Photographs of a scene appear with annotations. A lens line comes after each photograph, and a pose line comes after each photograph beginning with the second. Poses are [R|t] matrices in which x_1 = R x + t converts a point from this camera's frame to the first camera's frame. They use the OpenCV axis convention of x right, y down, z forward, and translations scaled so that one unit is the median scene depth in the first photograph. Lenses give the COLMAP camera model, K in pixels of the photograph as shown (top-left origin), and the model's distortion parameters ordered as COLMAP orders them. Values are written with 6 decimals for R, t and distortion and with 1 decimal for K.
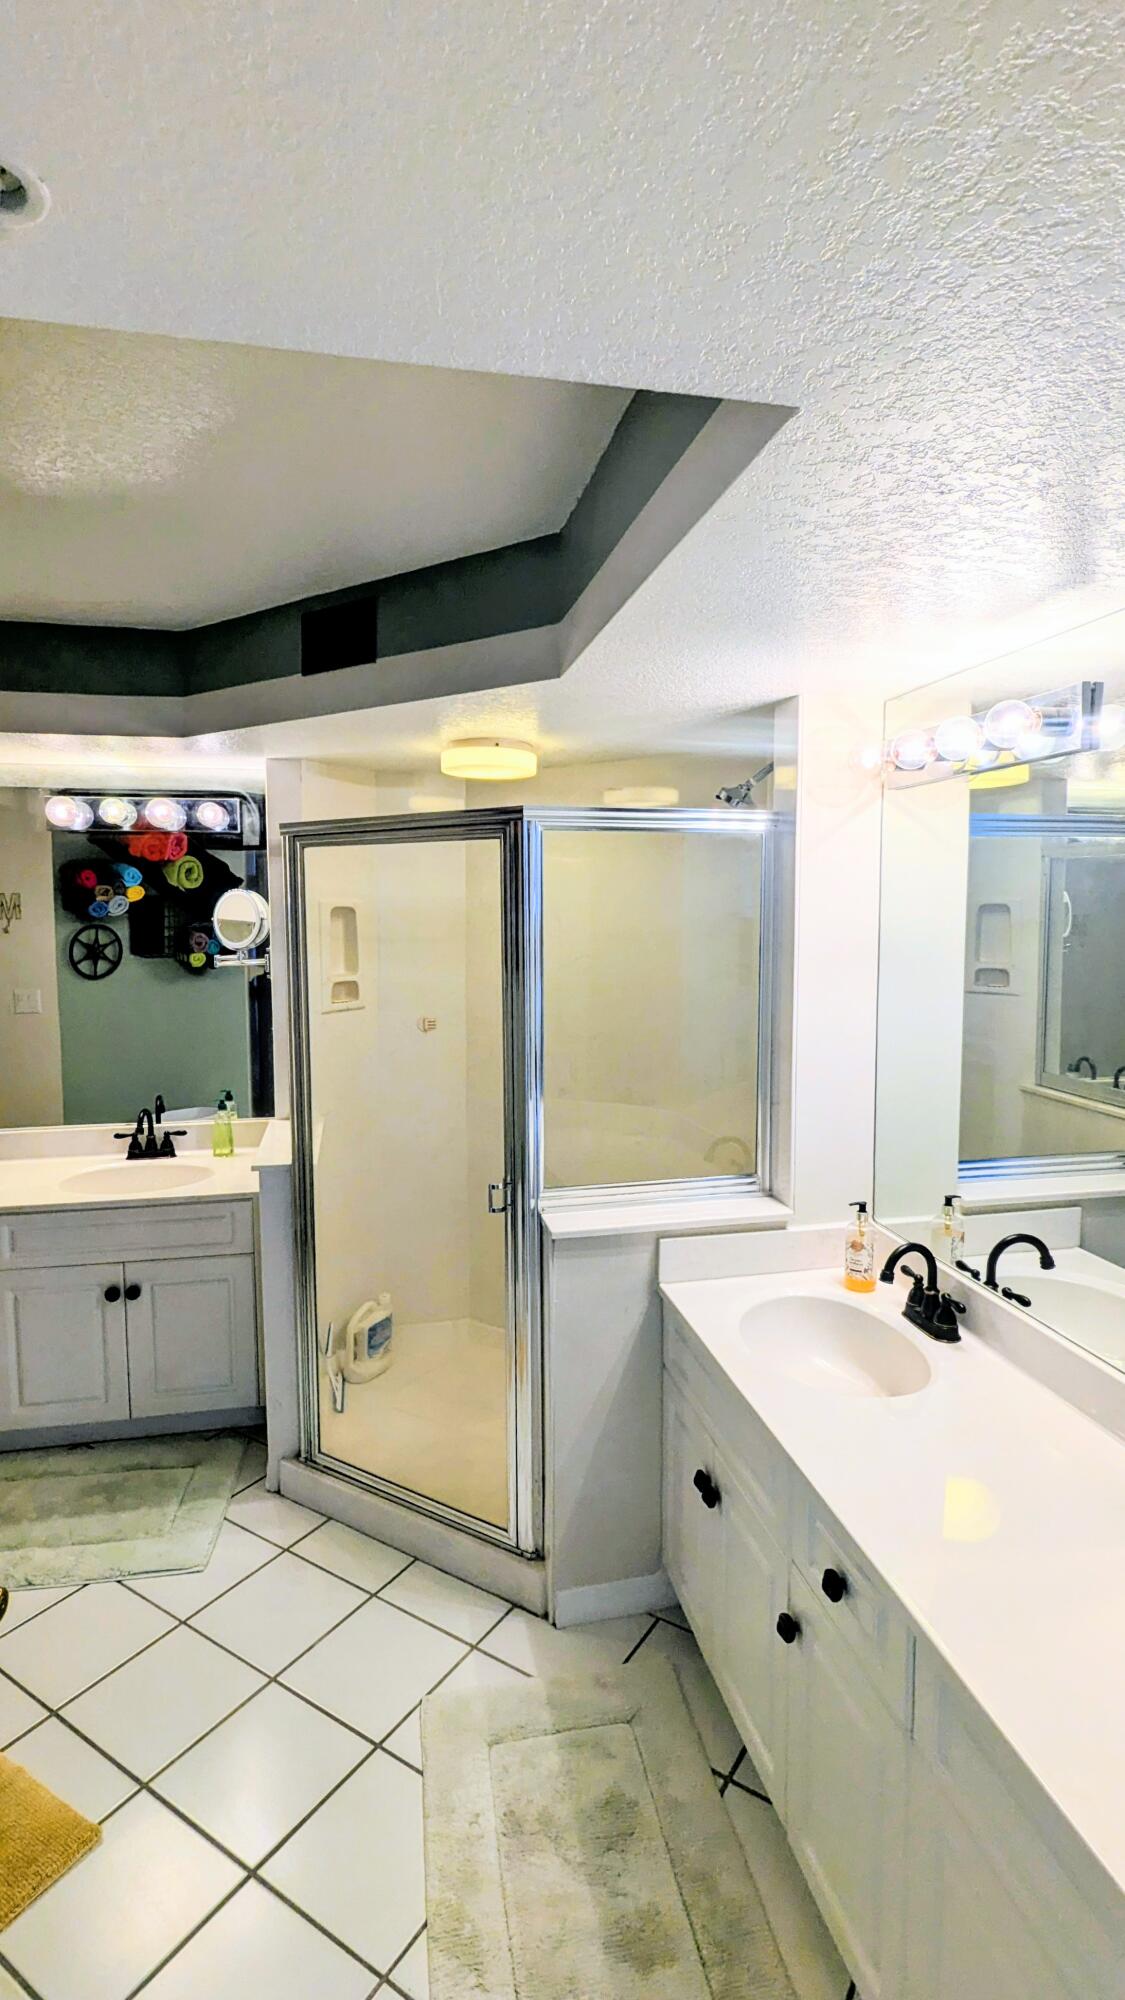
lens RADIAL K [[965.5, 0, 565.5], [0, 965.5, 985.5], [0, 0, 1]] dist [-0.004426, -0.000829]
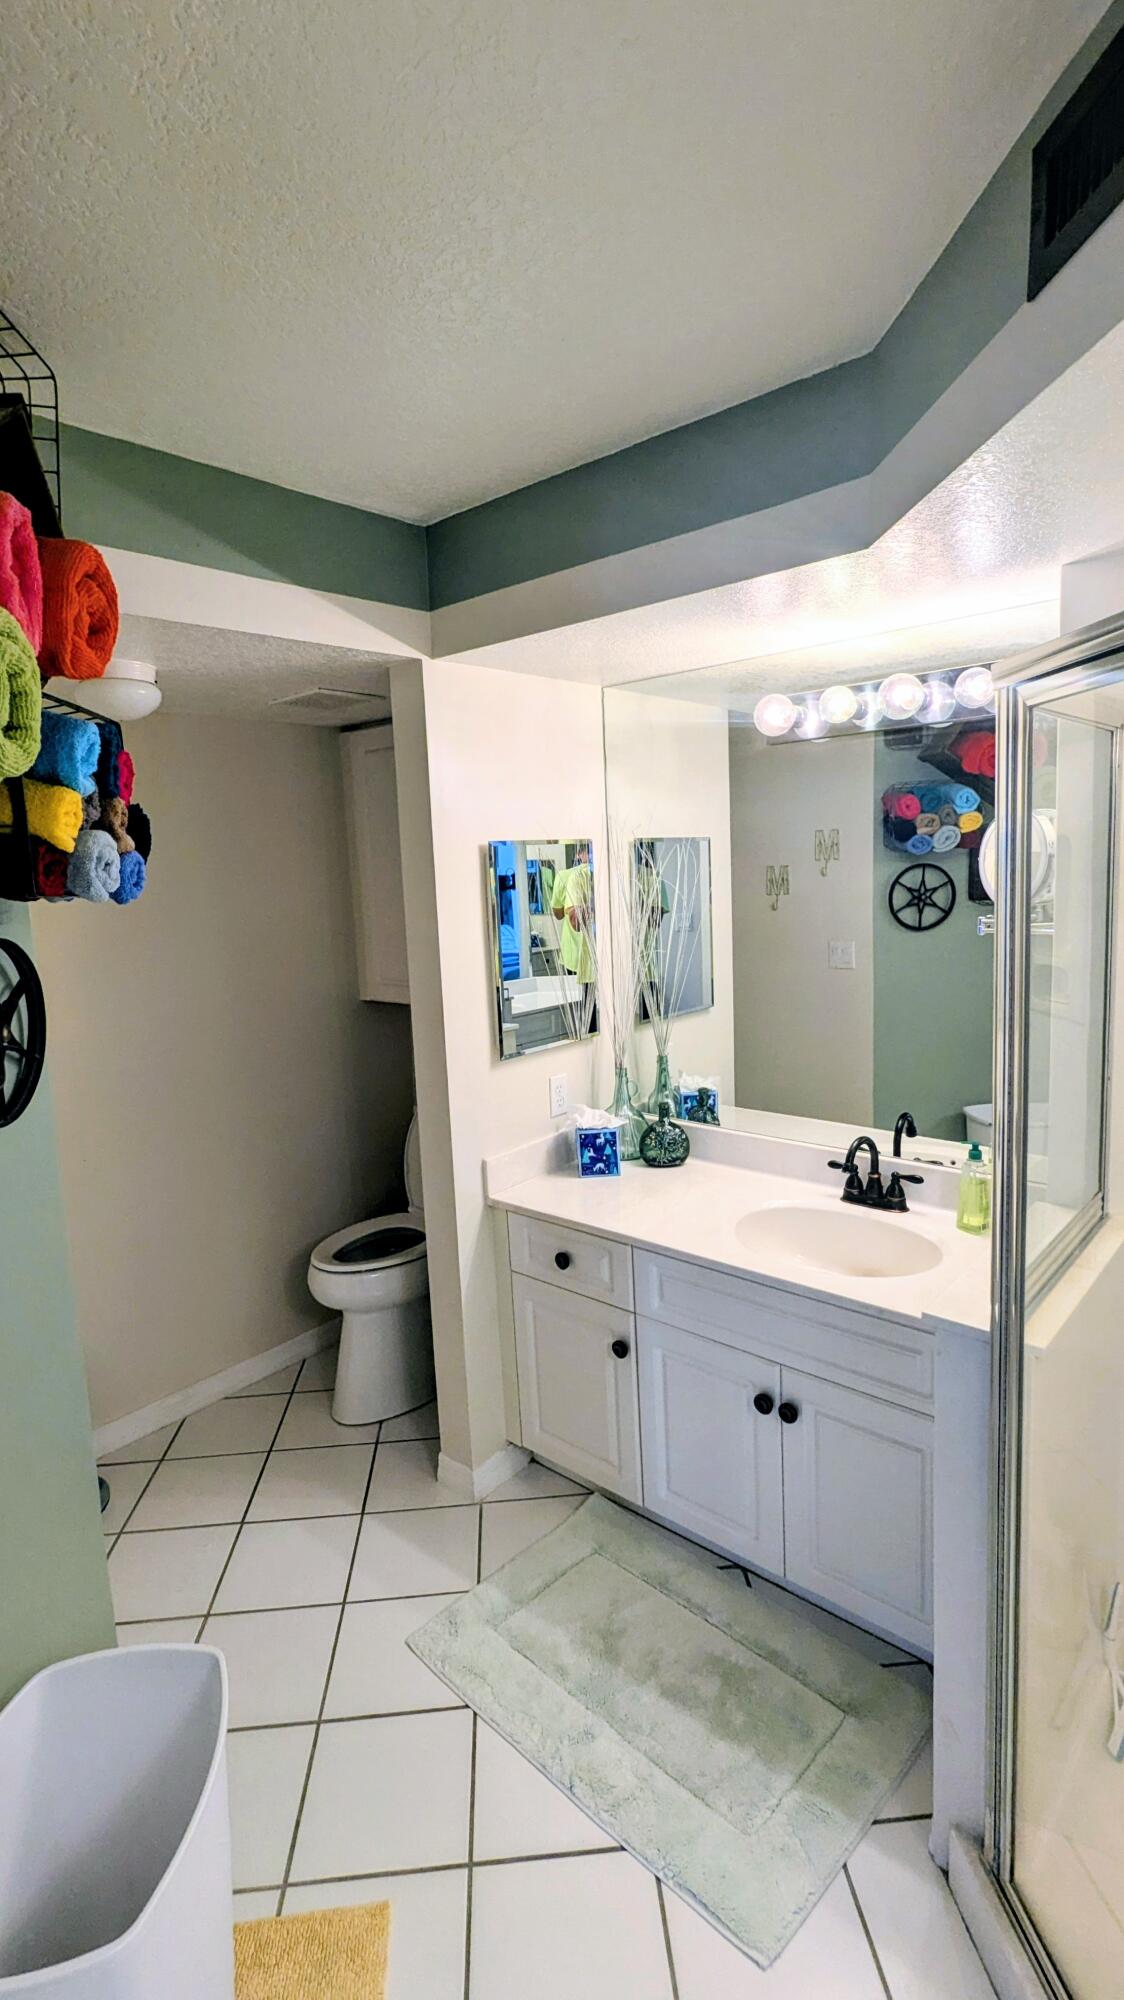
lens RADIAL K [[965.5, 0, 565.0], [0, 965.5, 985.5], [0, 0, 1]] dist [-0.004426, -0.000829]
pose [[0.592484, 0.077884, -0.801808, -0.009509], [-0.018668, 0.996376, 0.082989, -0.023522], [0.805366, -0.034201, 0.591791, 0.285963]]
